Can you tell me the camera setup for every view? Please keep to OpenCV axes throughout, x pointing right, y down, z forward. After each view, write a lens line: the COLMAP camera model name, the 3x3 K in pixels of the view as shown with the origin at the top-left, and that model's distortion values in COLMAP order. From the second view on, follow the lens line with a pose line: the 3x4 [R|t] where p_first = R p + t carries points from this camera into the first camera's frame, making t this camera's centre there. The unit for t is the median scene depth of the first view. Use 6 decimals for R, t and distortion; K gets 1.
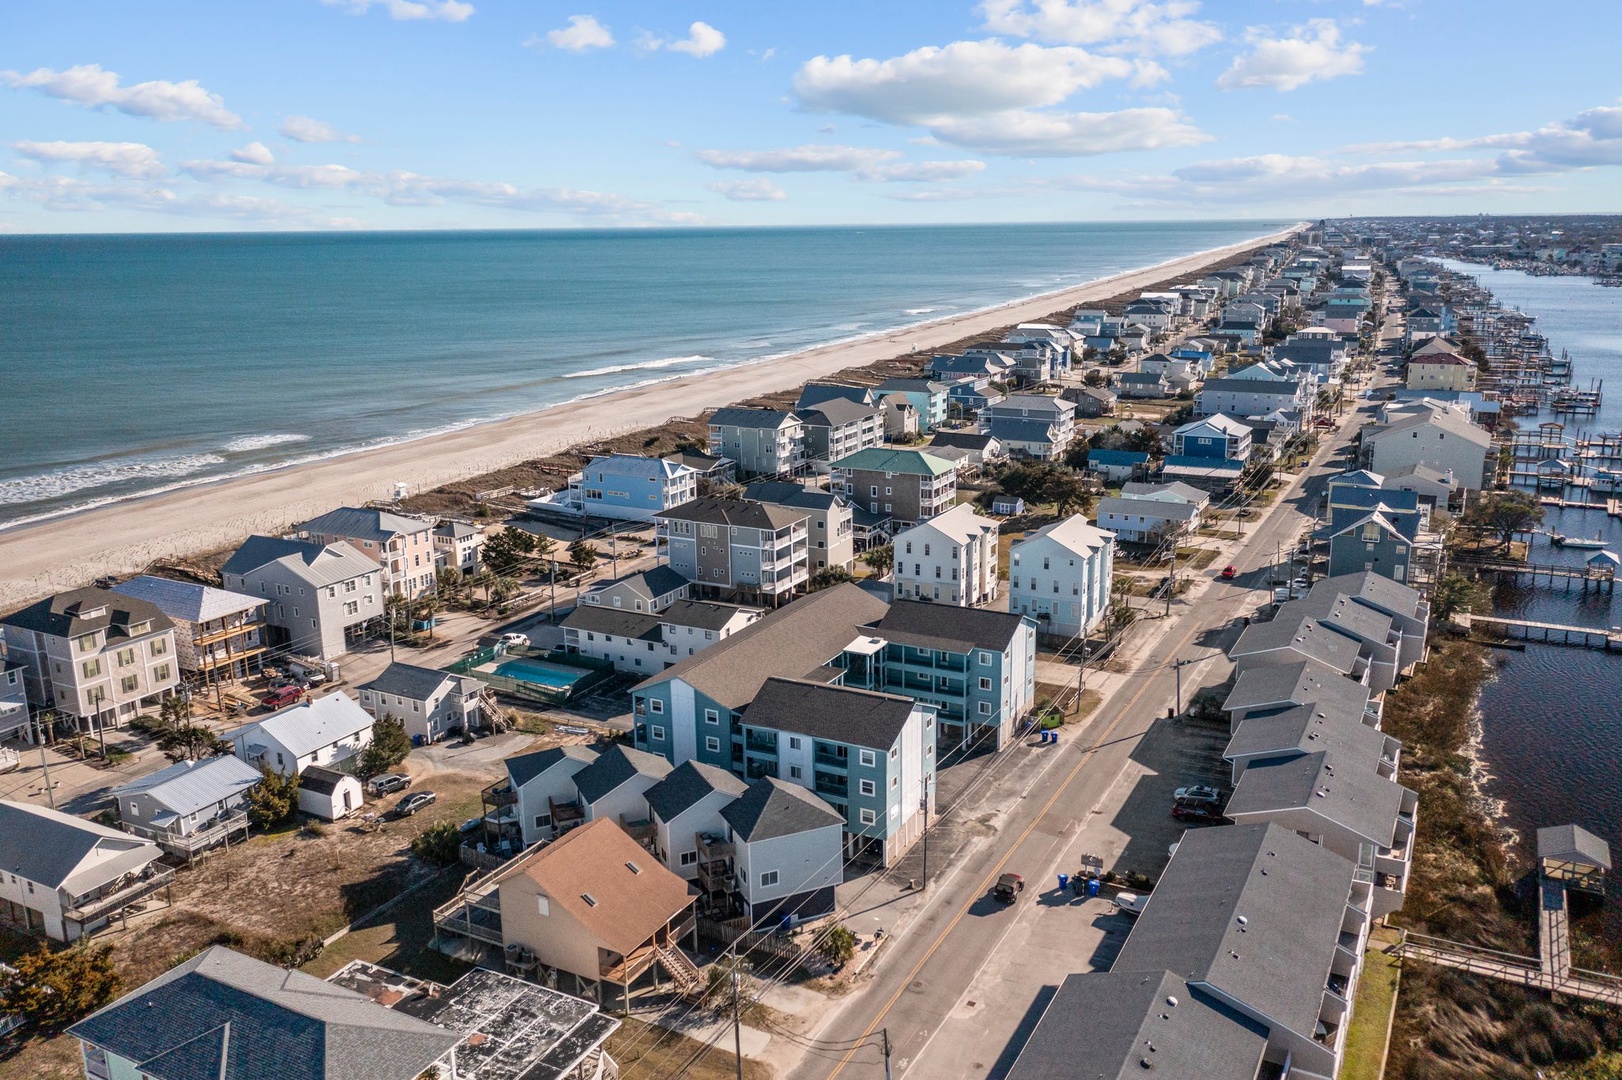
lens RADIAL K [[1292.4, 0, 811.0], [0, 1292.4, 540.0], [0, 0, 1]] dist [-0.005011, 0.004258]
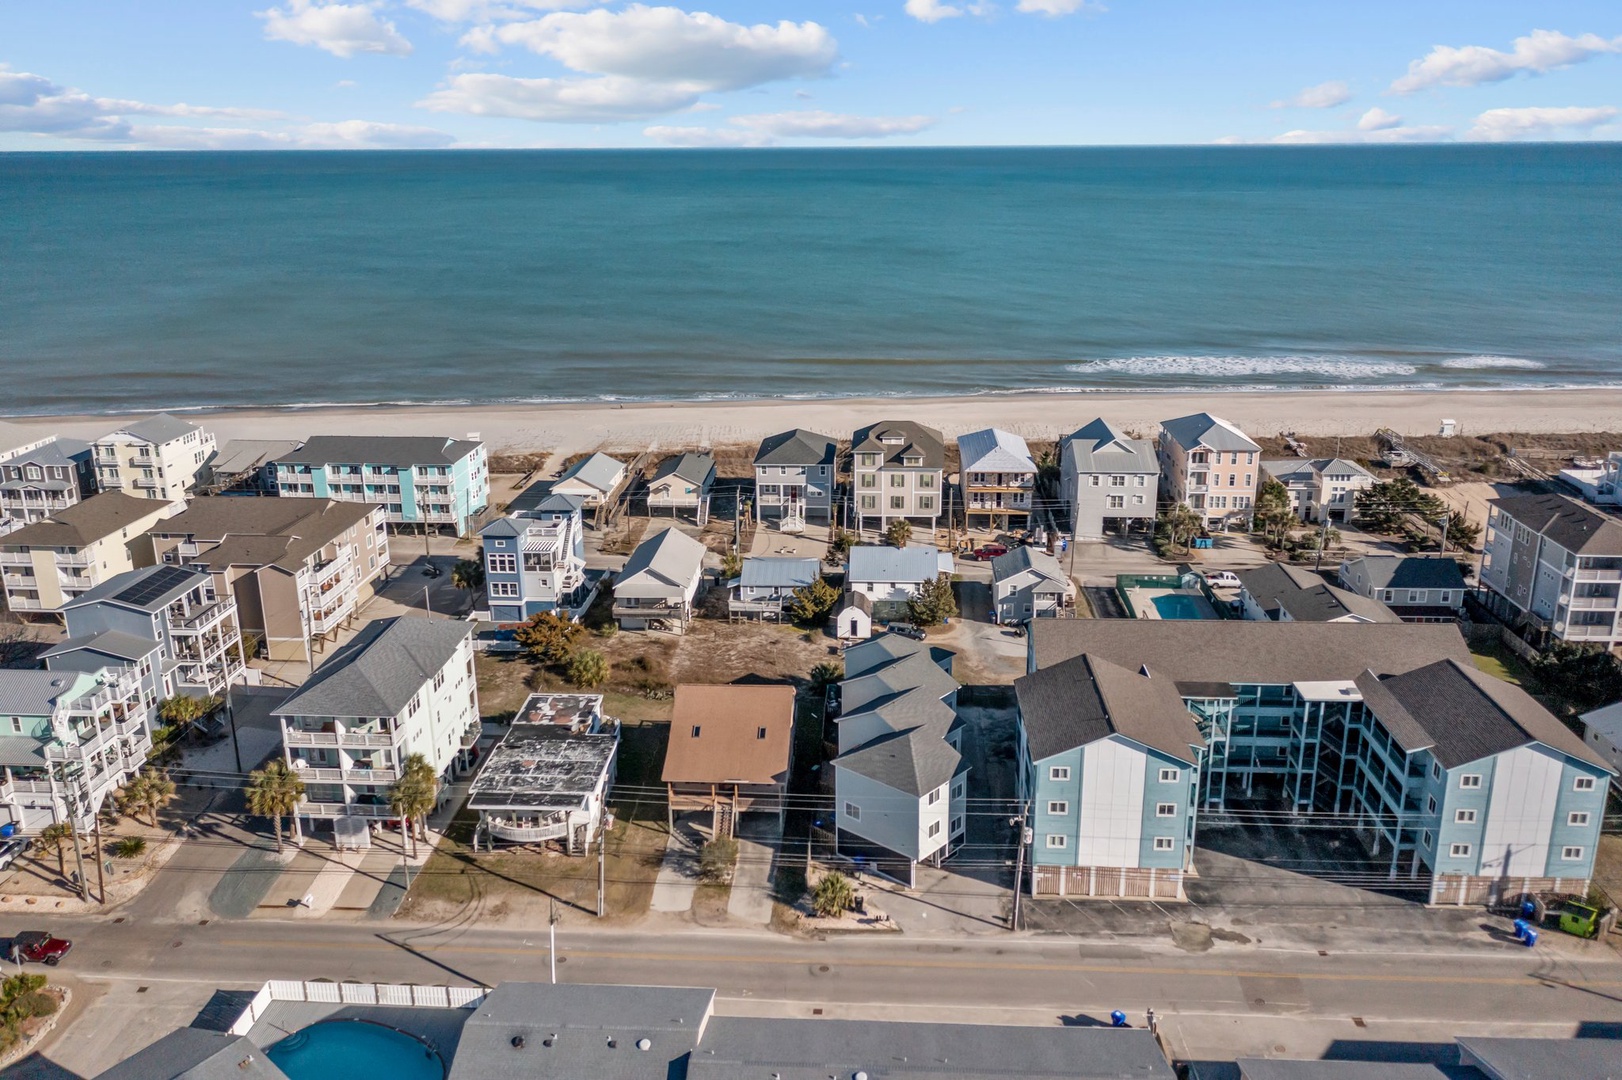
lens RADIAL K [[1292.4, 0, 811.0], [0, 1292.4, 540.0], [0, 0, 1]] dist [-0.005011, 0.004258]
pose [[0.414769, 0.275977, -0.867066, 0.527102], [-0.215123, 0.955624, 0.201258, -0.086413], [0.884132, 0.103050, 0.455732, 0.362278]]
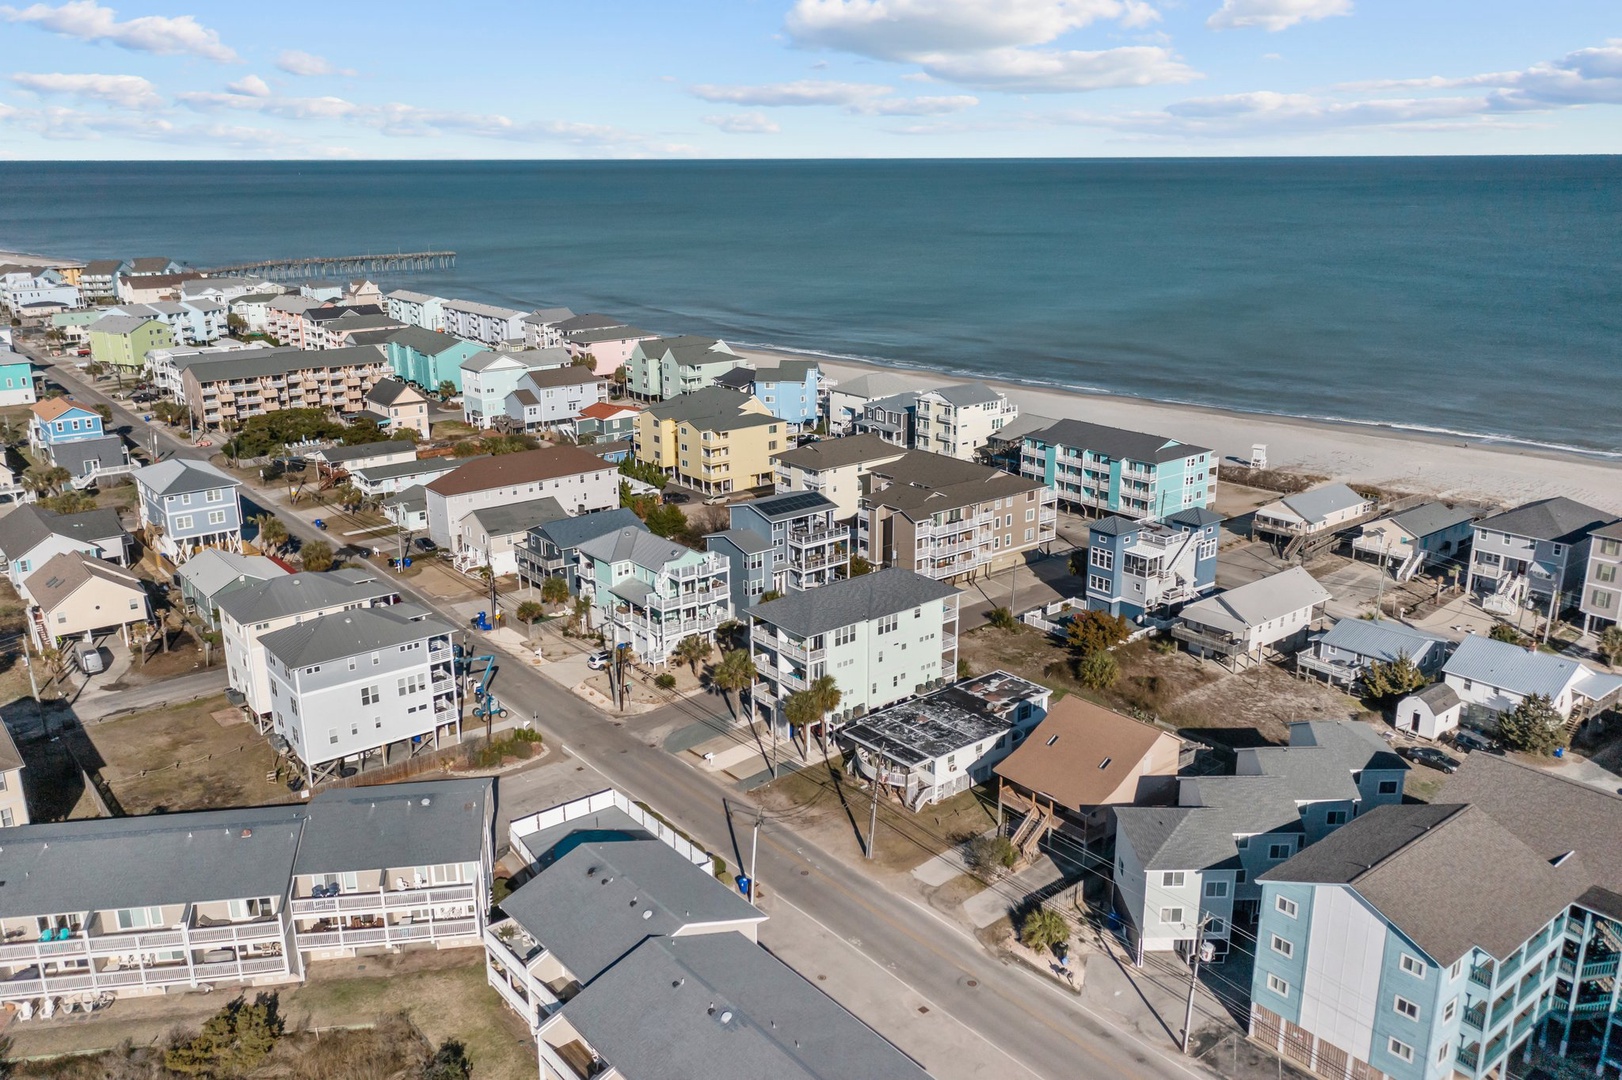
lens RADIAL K [[1292.4, 0, 811.0], [0, 1292.4, 540.0], [0, 0, 1]] dist [-0.005011, 0.004258]
pose [[-0.396394, 0.274819, -0.875983, 0.561645], [-0.205974, 0.903202, 0.376564, -0.173374], [0.894677, 0.329698, -0.301418, 0.714534]]
